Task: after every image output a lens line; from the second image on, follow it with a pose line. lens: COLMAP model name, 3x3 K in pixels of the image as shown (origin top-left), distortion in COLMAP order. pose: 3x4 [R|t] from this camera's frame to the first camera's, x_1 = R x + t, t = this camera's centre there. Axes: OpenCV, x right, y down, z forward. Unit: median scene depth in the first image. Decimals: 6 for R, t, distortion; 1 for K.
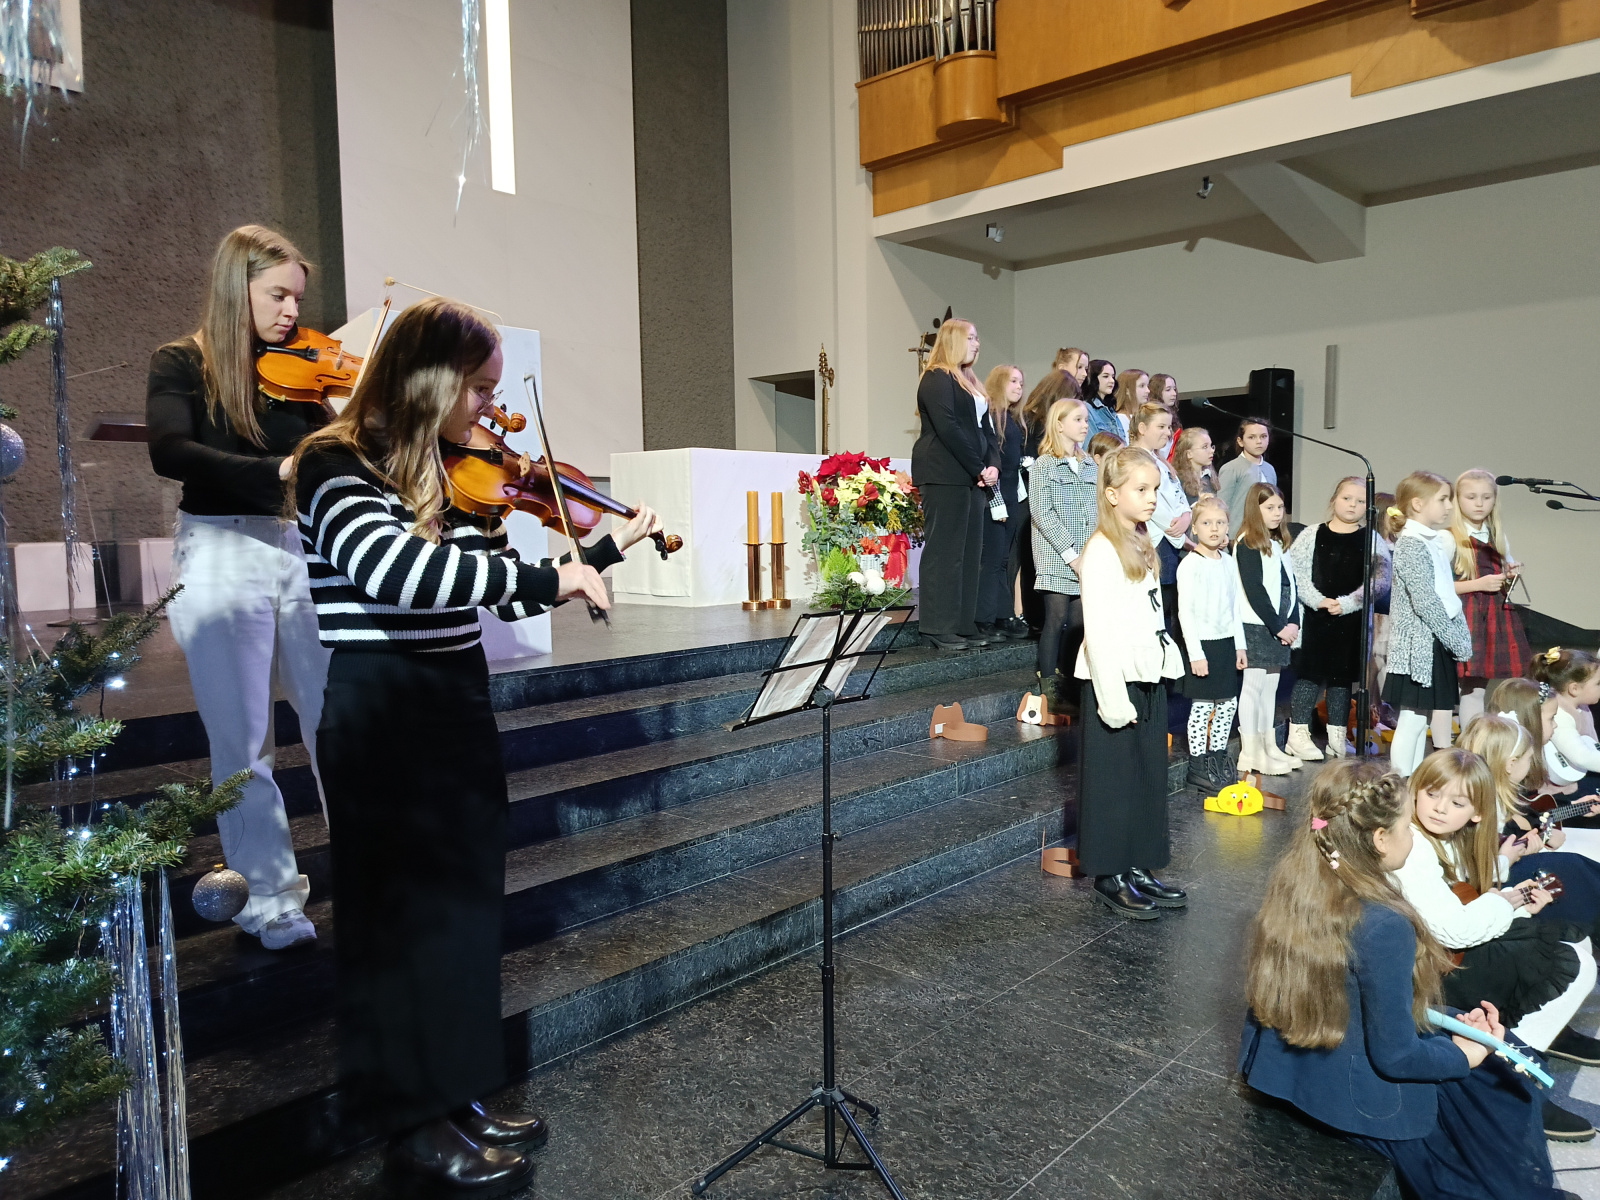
lens RADIAL K [[1130.9, 0, 805.3], [0, 1130.9, 612.0], [0, 0, 1]] dist [0.048005, -0.052425]
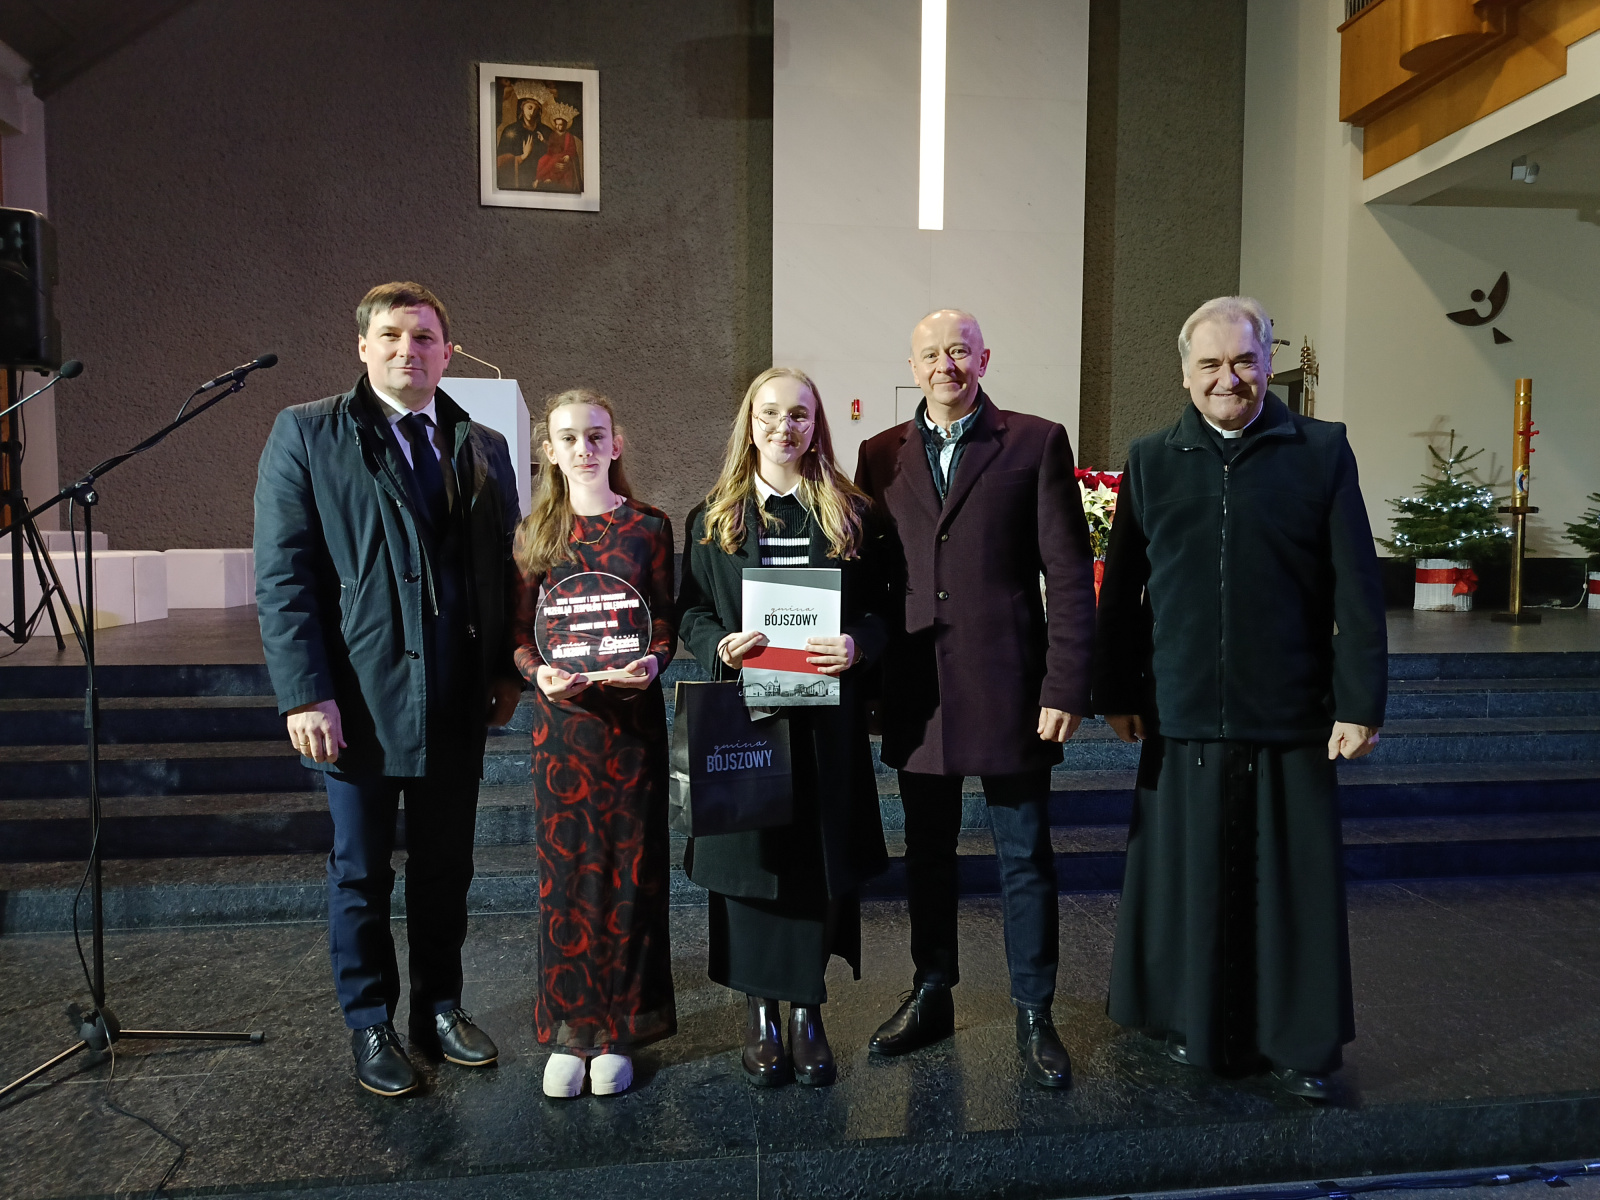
lens RADIAL K [[1130.9, 0, 807.6], [0, 1130.9, 610.3], [0, 0, 1]] dist [0.048005, -0.052425]
pose [[0.764592, 0.057535, -0.641941, 0.390130], [-0.066852, 0.997715, 0.009797, -0.021129], [0.641038, 0.035424, 0.766691, 0.149212]]
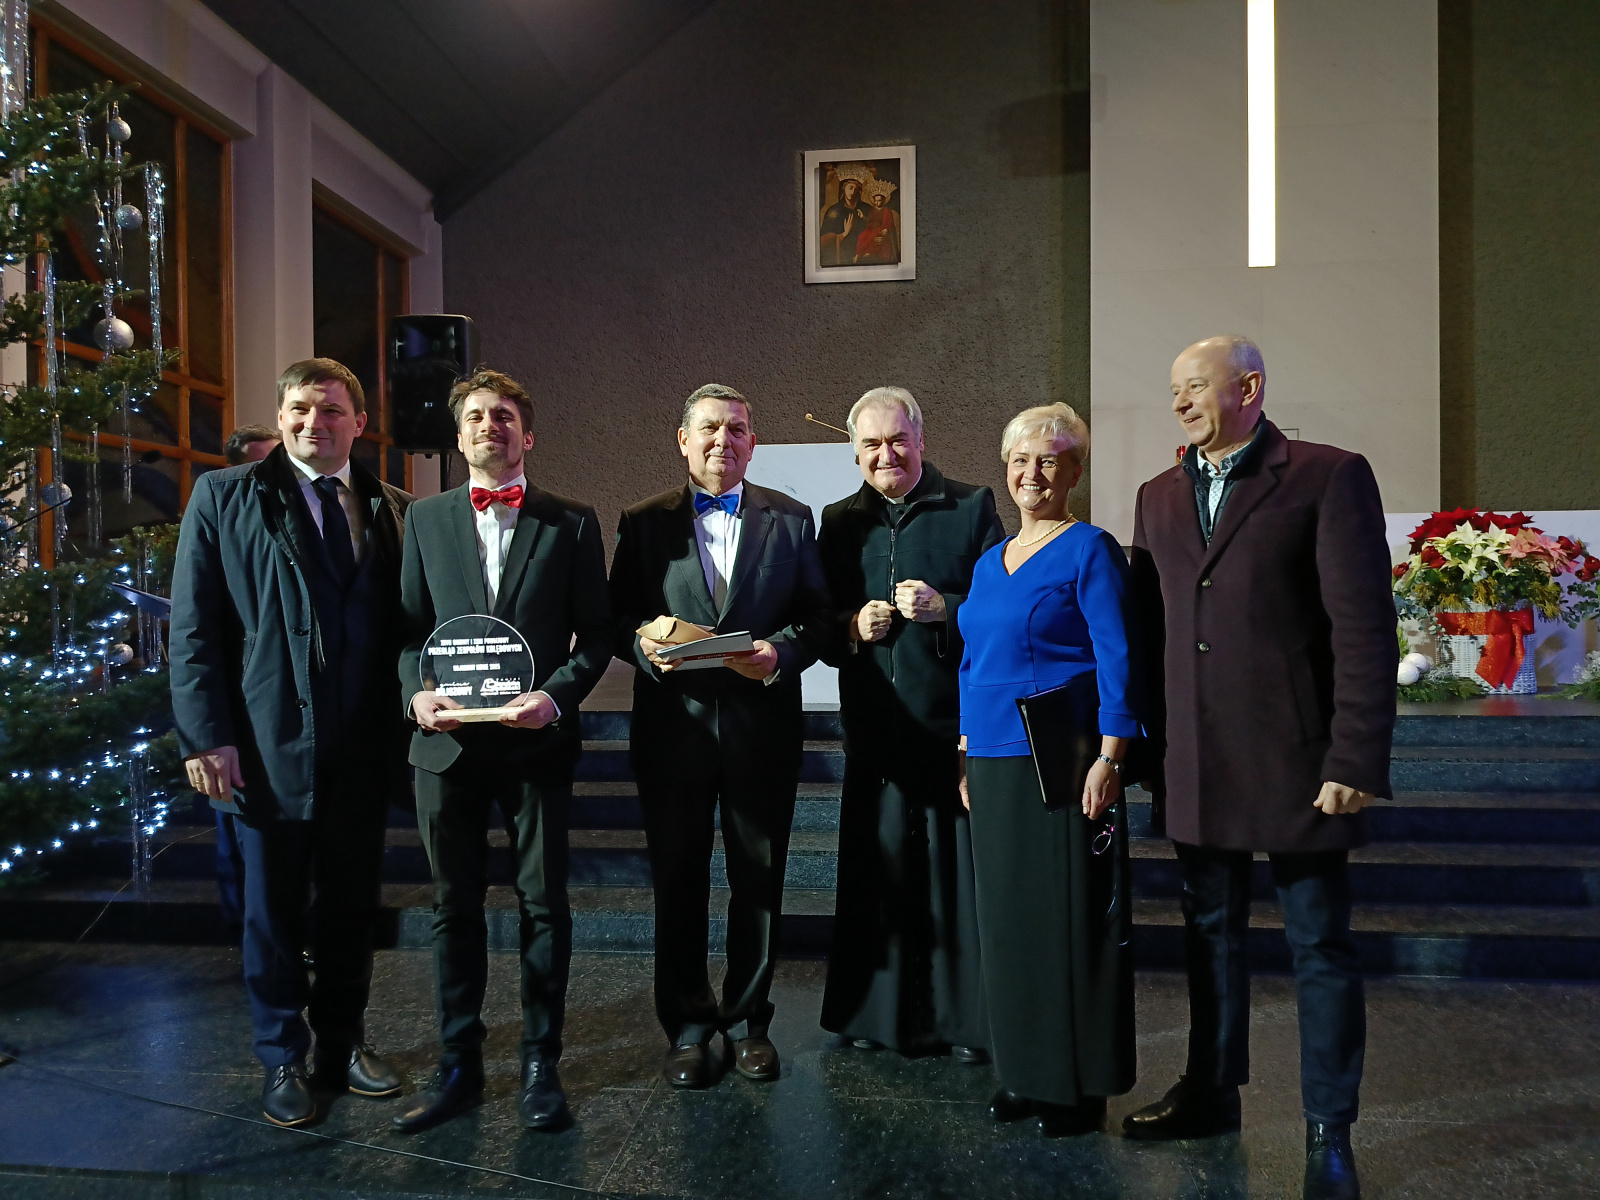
lens RADIAL K [[1130.9, 0, 805.2], [0, 1130.9, 609.0], [0, 0, 1]] dist [0.048005, -0.052425]
pose [[0.581772, 0.016373, -0.813187, 0.368576], [-0.064932, 0.997541, -0.026368, -0.015818], [0.810756, 0.068142, 0.581404, 0.122292]]
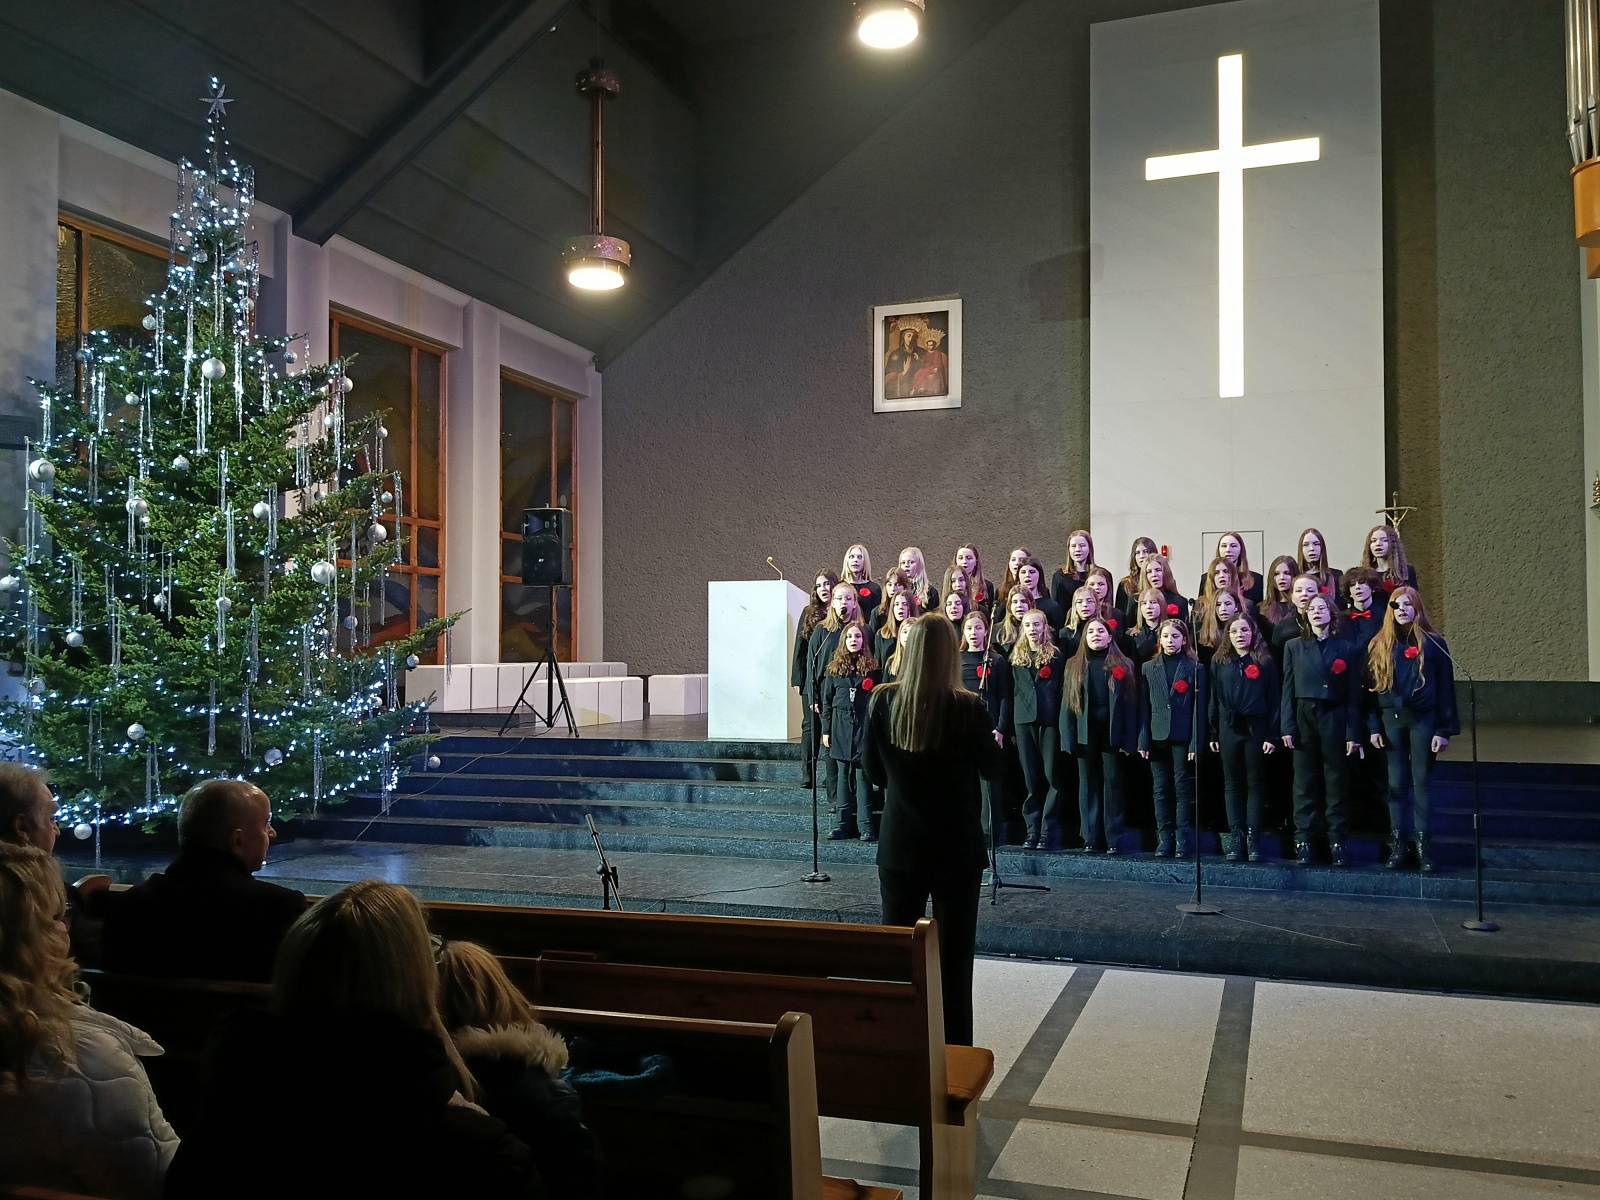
lens RADIAL K [[1367.4, 0, 797.8], [0, 1367.4, 616.0], [0, 0, 1]] dist [0.086237, -0.127129]
pose [[0.380801, -0.010812, -0.924594, 1.032903], [-0.078820, 0.995913, -0.044109, -0.040193], [0.921292, 0.089673, 0.378392, 0.047973]]
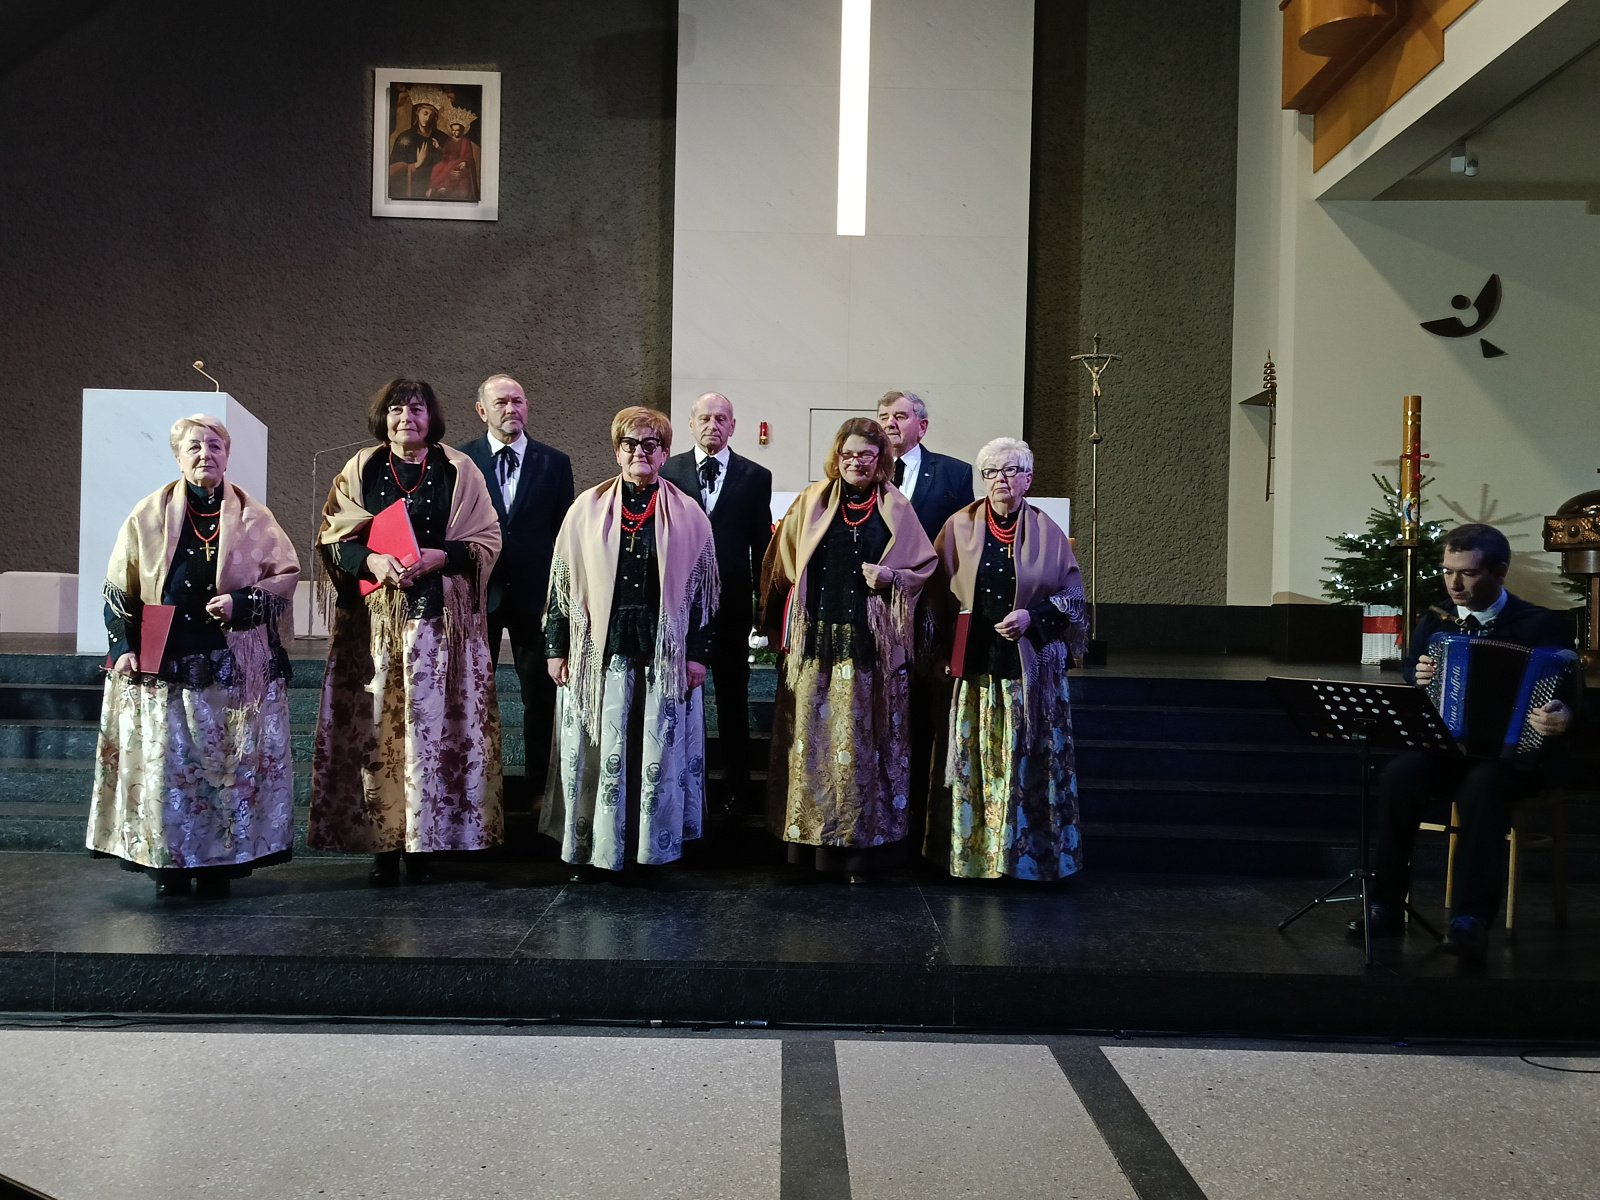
lens RADIAL K [[1475.9, 0, 805.7], [0, 1475.9, 606.2], [0, 0, 1]] dist [0.039086, 0.000000]
pose [[0.676545, 0.025394, -0.735963, 0.703571], [-0.090128, 0.994747, -0.048529, 0.001709], [0.730865, 0.099163, 0.675280, 0.197054]]
